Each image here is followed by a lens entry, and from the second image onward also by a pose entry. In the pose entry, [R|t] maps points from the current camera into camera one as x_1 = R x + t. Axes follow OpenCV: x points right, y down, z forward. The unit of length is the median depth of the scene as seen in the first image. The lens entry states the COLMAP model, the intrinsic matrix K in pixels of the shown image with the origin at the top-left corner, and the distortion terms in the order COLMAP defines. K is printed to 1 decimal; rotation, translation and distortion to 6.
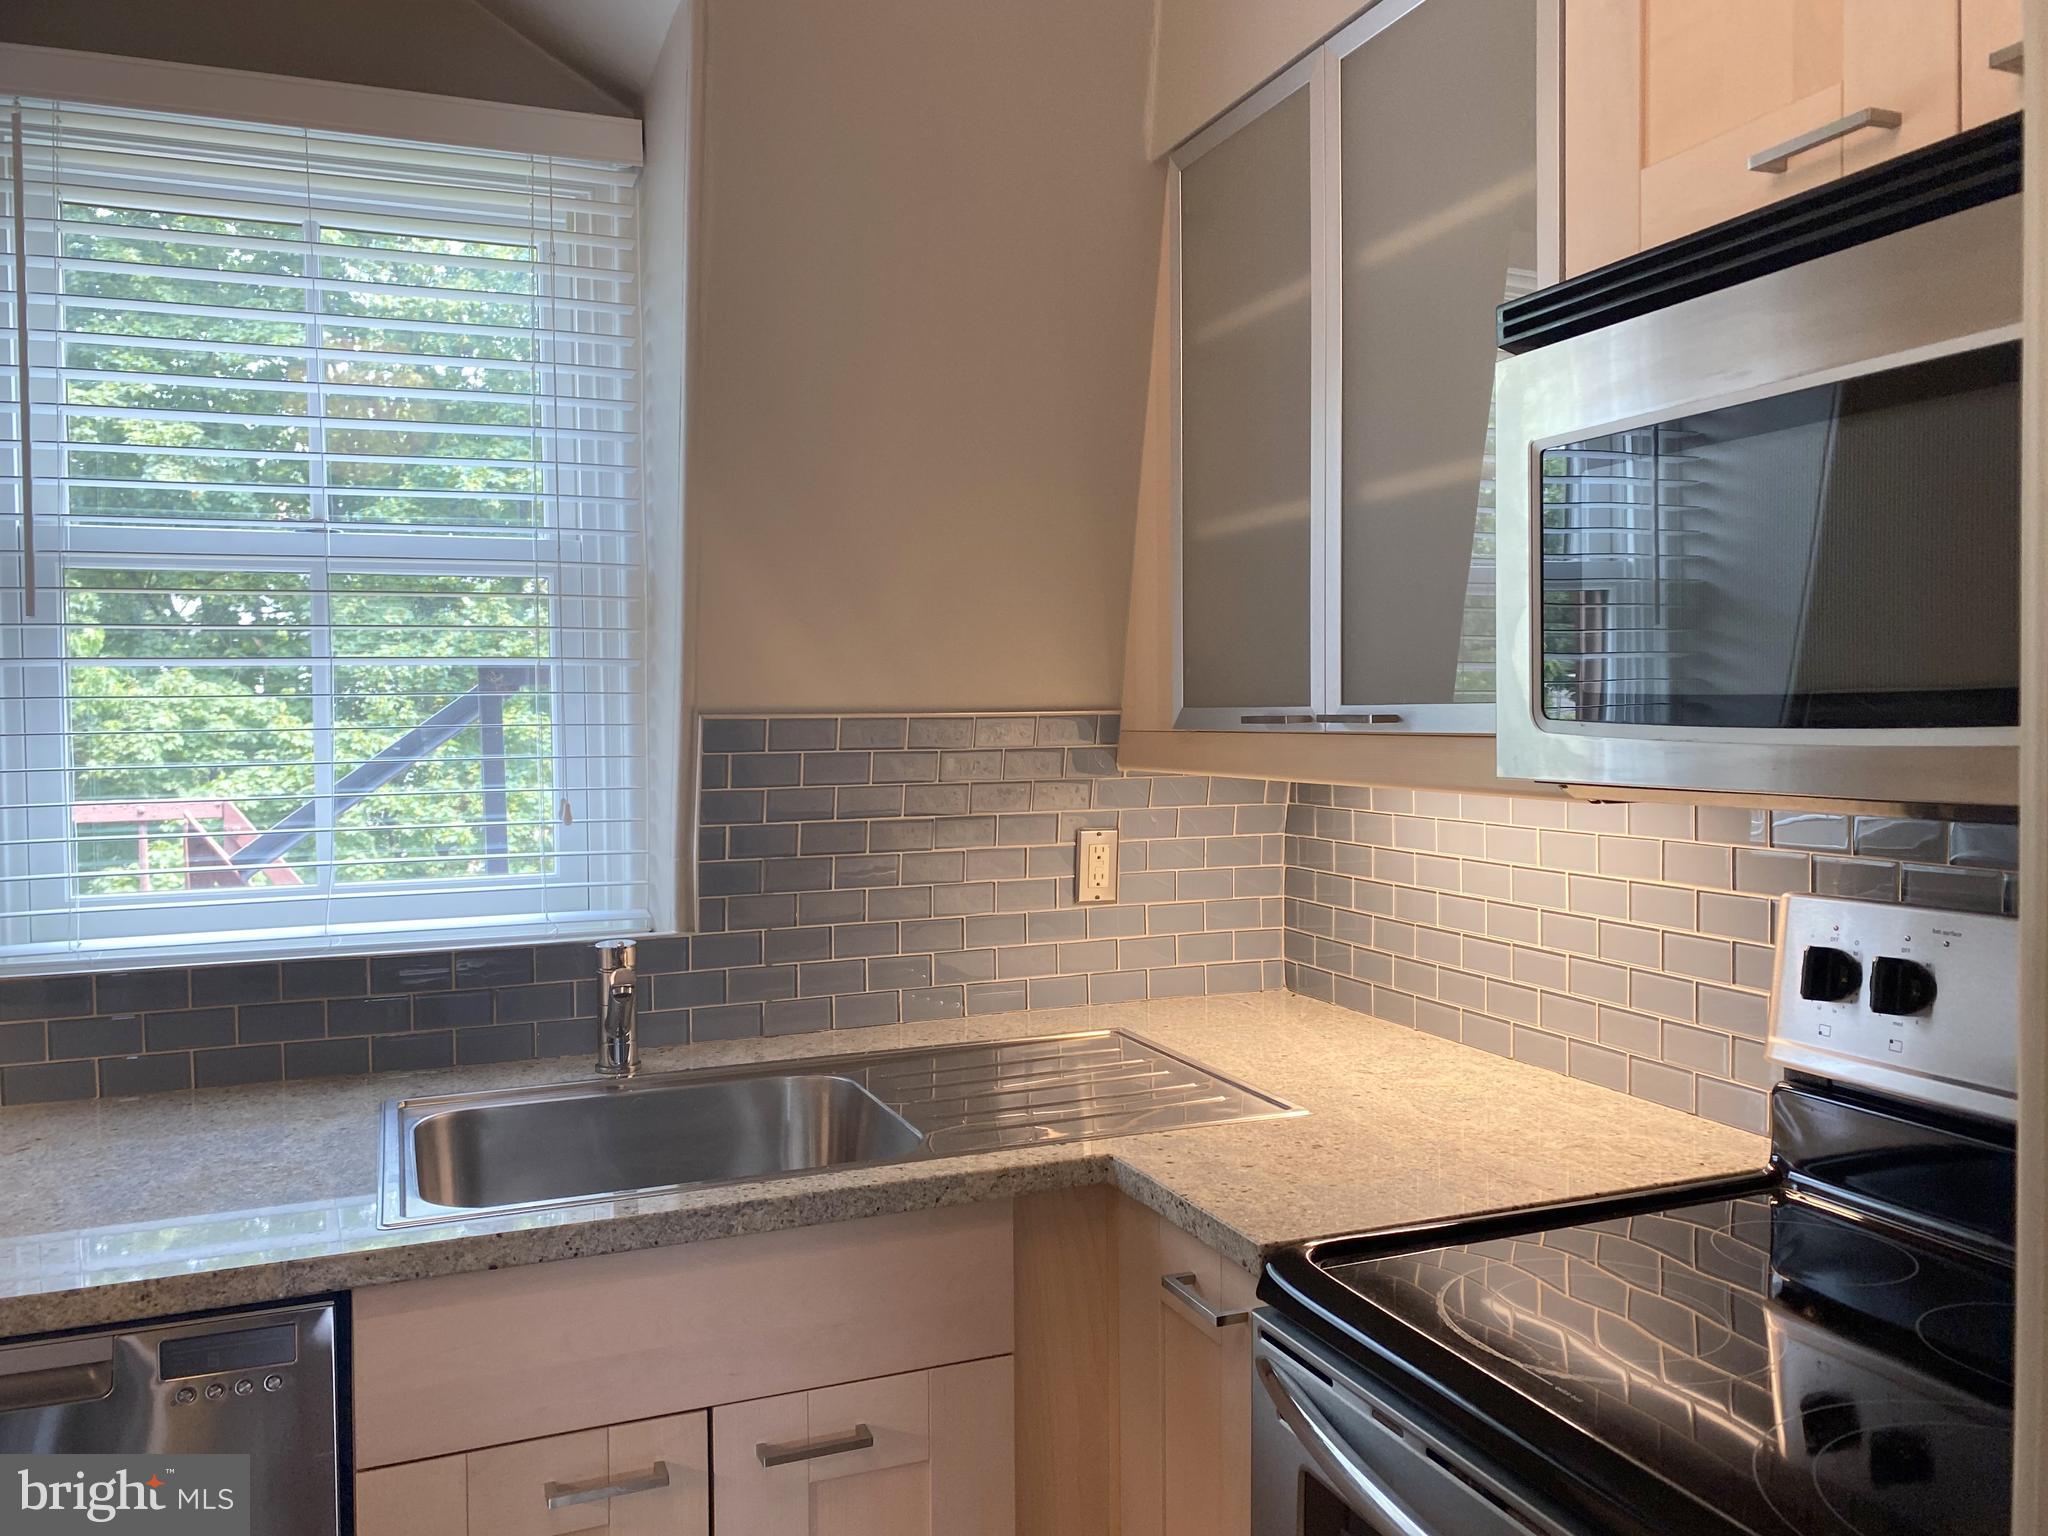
lens RADIAL K [[1592.8, 0, 1005.7], [0, 1592.8, 750.5], [0, 0, 1]] dist [0.013051, 0.004899]
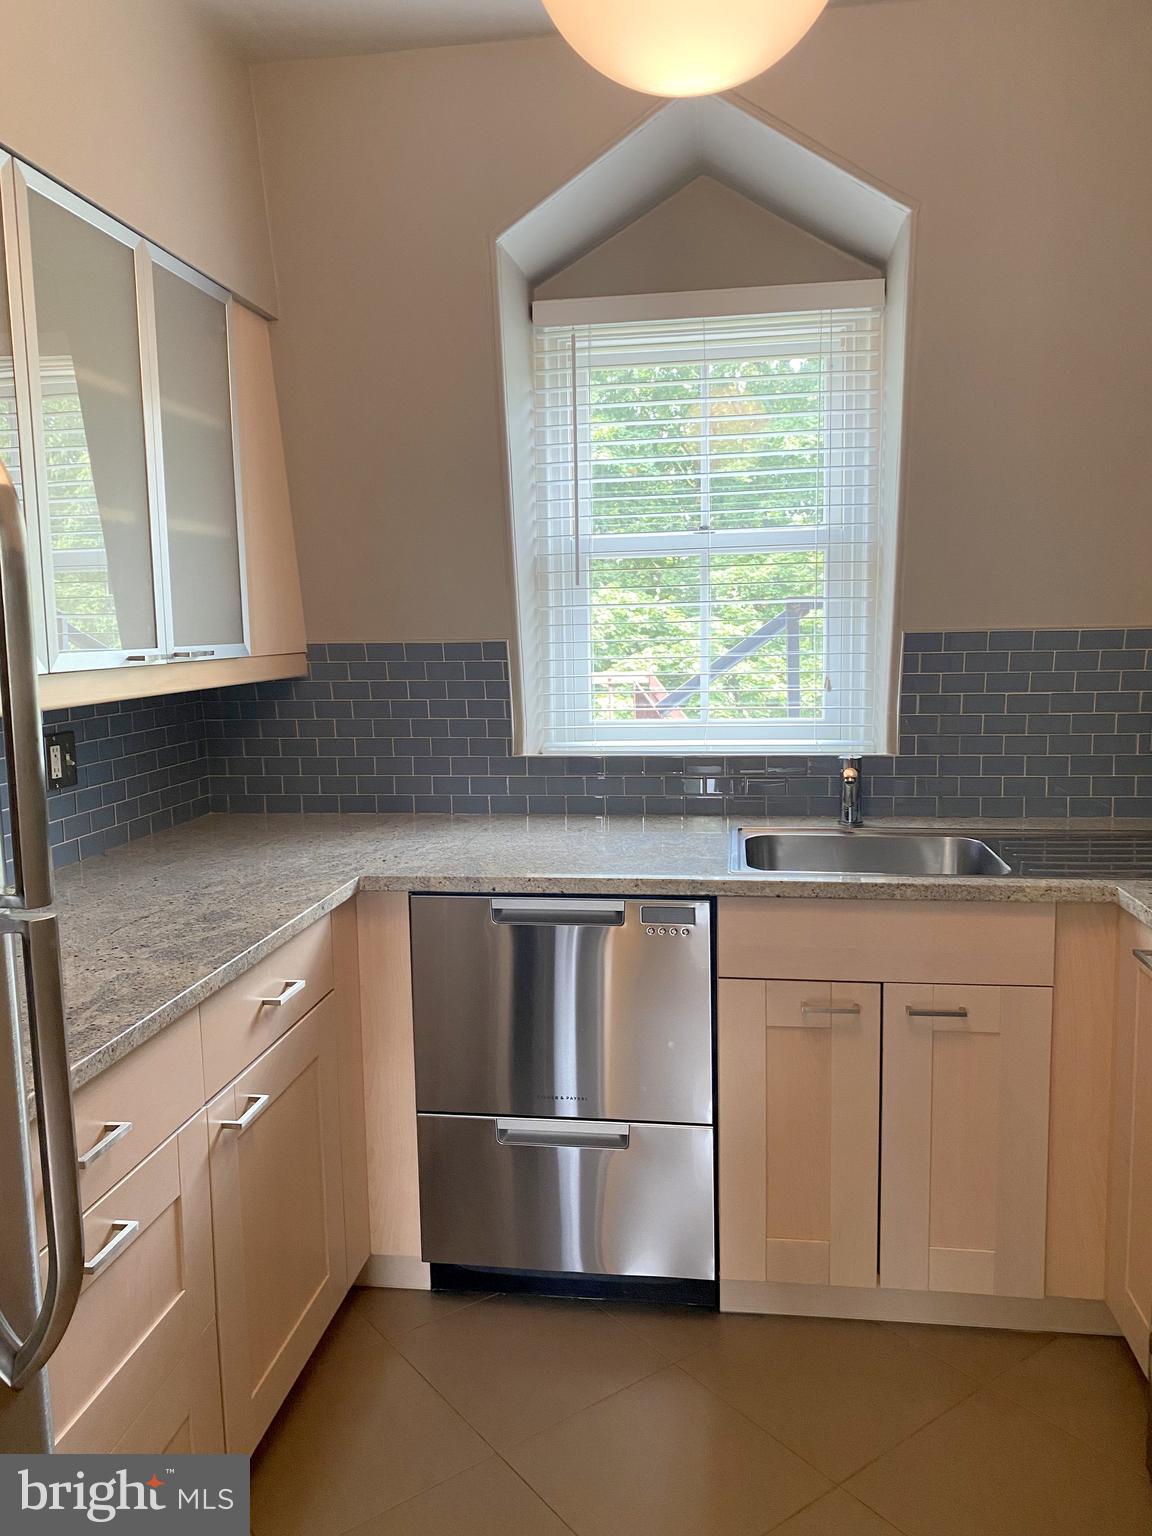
lens RADIAL K [[1194.6, 0, 569.7], [0, 1194.6, 762.5], [0, 0, 1]] dist [0.013051, 0.004899]
pose [[0.874436, 0.055498, -0.481957, 0.127989], [-0.004767, 0.994370, 0.105853, -0.015712], [0.485118, -0.090264, 0.869777, -0.334698]]
